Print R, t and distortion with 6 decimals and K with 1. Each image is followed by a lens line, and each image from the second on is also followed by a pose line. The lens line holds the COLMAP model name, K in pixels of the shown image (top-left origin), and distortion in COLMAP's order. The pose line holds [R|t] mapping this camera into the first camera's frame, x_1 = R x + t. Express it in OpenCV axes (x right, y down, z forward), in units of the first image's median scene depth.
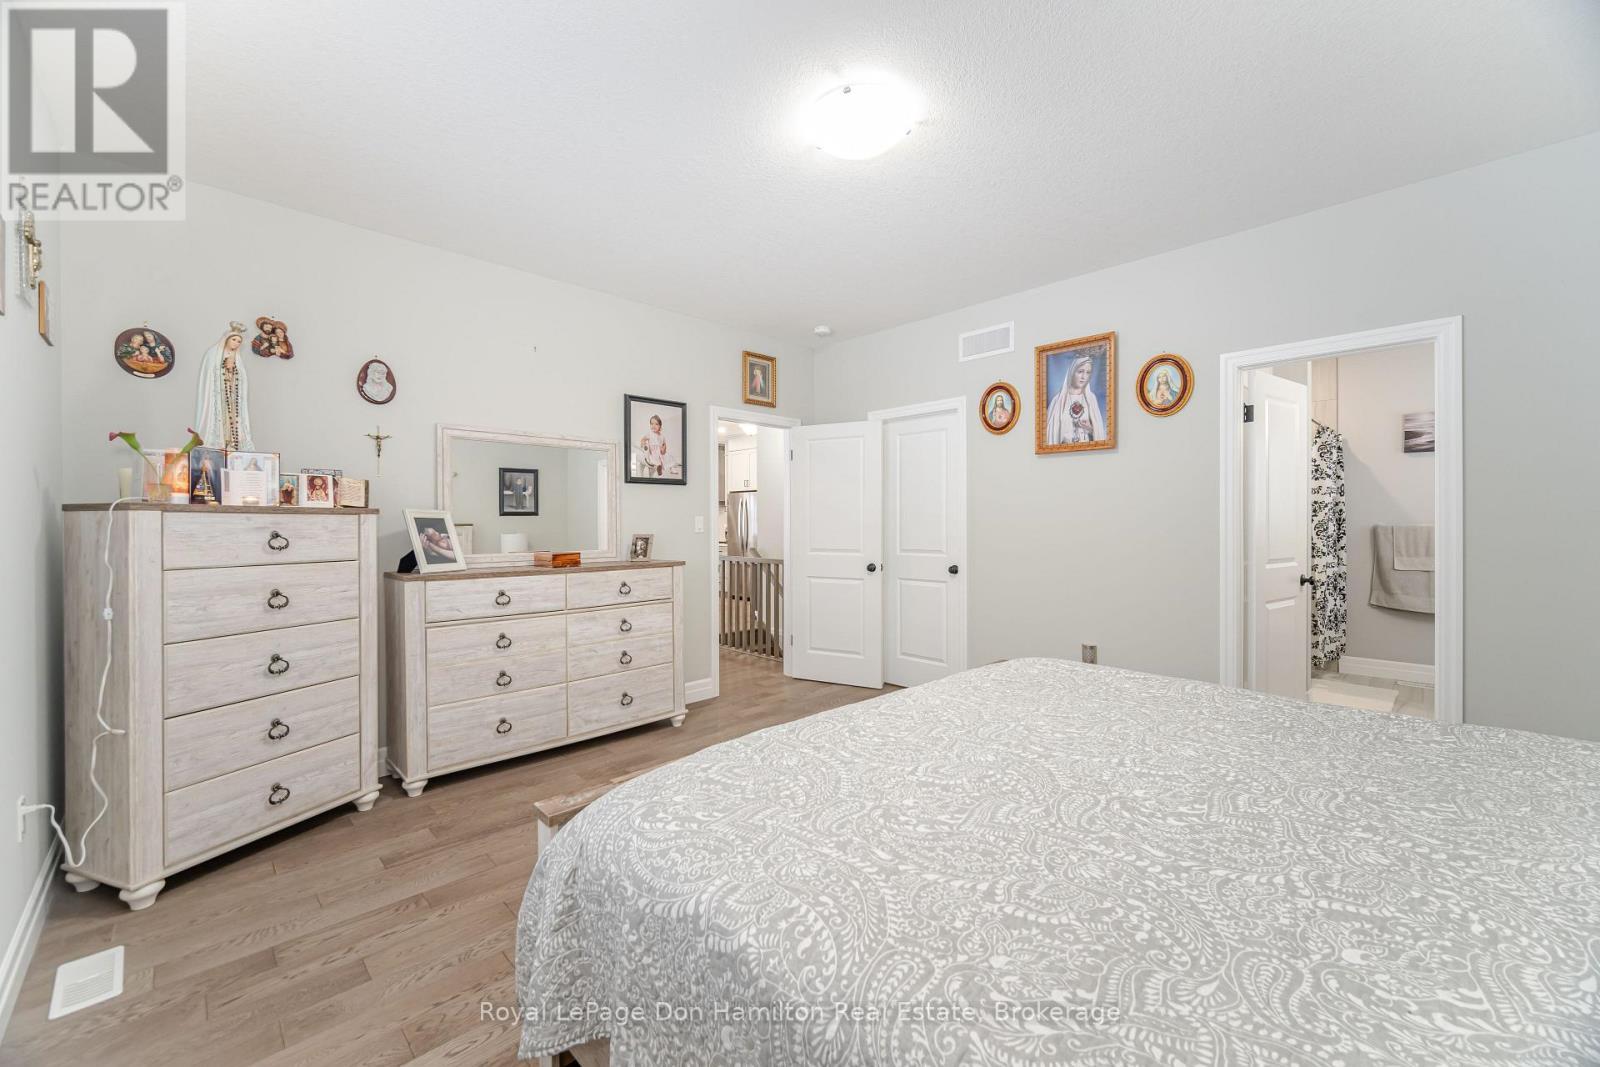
lens RADIAL K [[656.5, 0, 790.7], [0, 656.5, 532.5], [0, 0, 1]] dist [-0.001225, -0.000341]
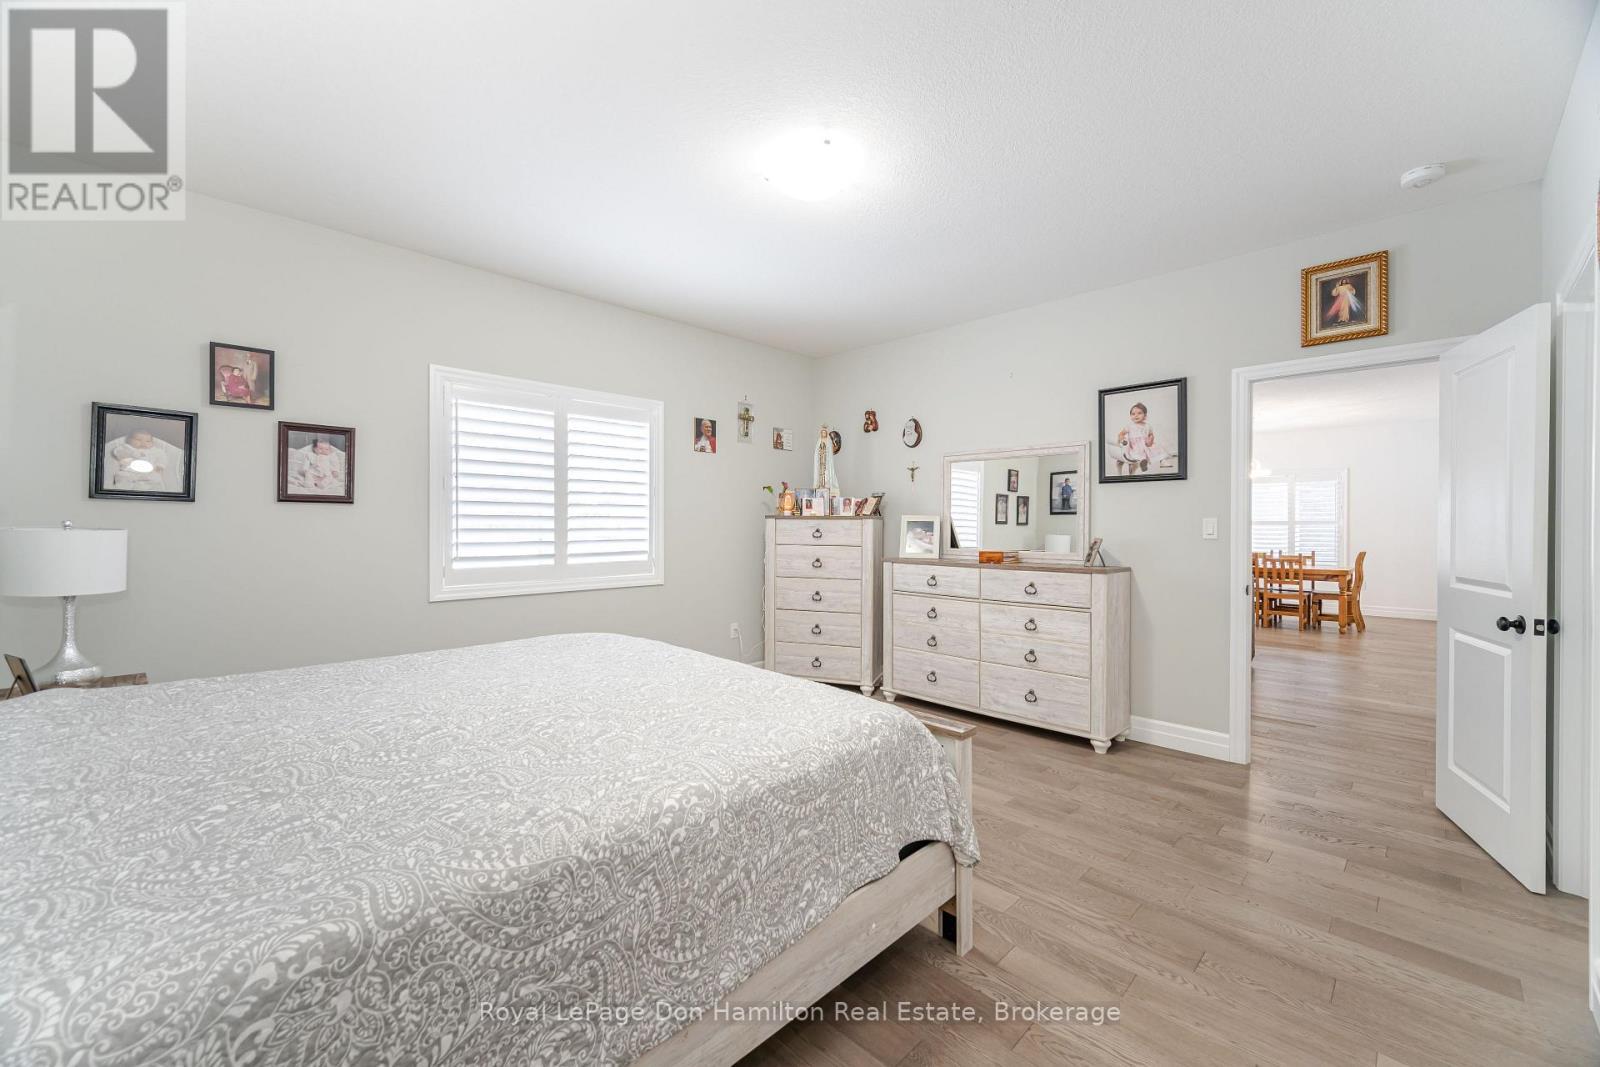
lens RADIAL K [[656.5, 0, 790.7], [0, 656.5, 532.5], [0, 0, 1]] dist [-0.001225, -0.000341]
pose [[-0.021688, 0.015764, -0.999641, 0.763467], [-0.018730, 0.999694, 0.016171, -0.012819], [0.999589, 0.019074, -0.021386, 0.622177]]
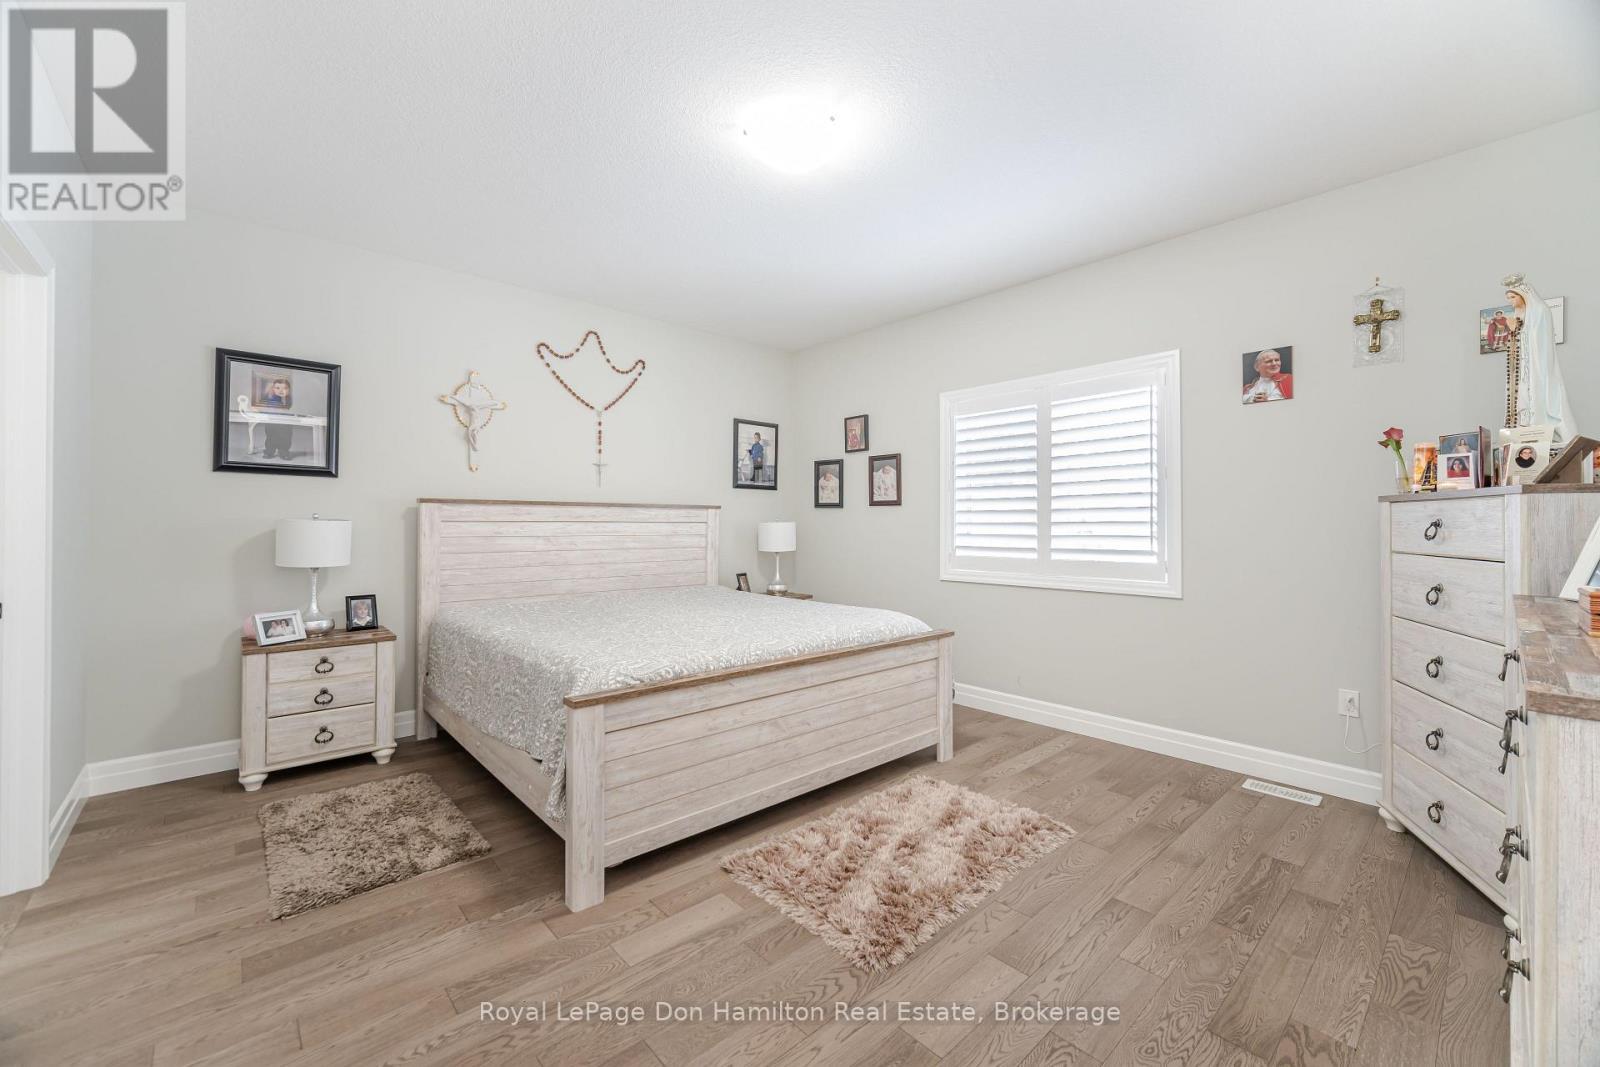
lens RADIAL K [[656.5, 0, 790.7], [0, 656.5, 532.5], [0, 0, 1]] dist [-0.001225, -0.000341]
pose [[-0.994418, 0.004692, 0.105404, 0.006320], [0.007767, 0.999555, 0.028785, -0.011803], [-0.105222, 0.029443, -0.994013, 1.284481]]
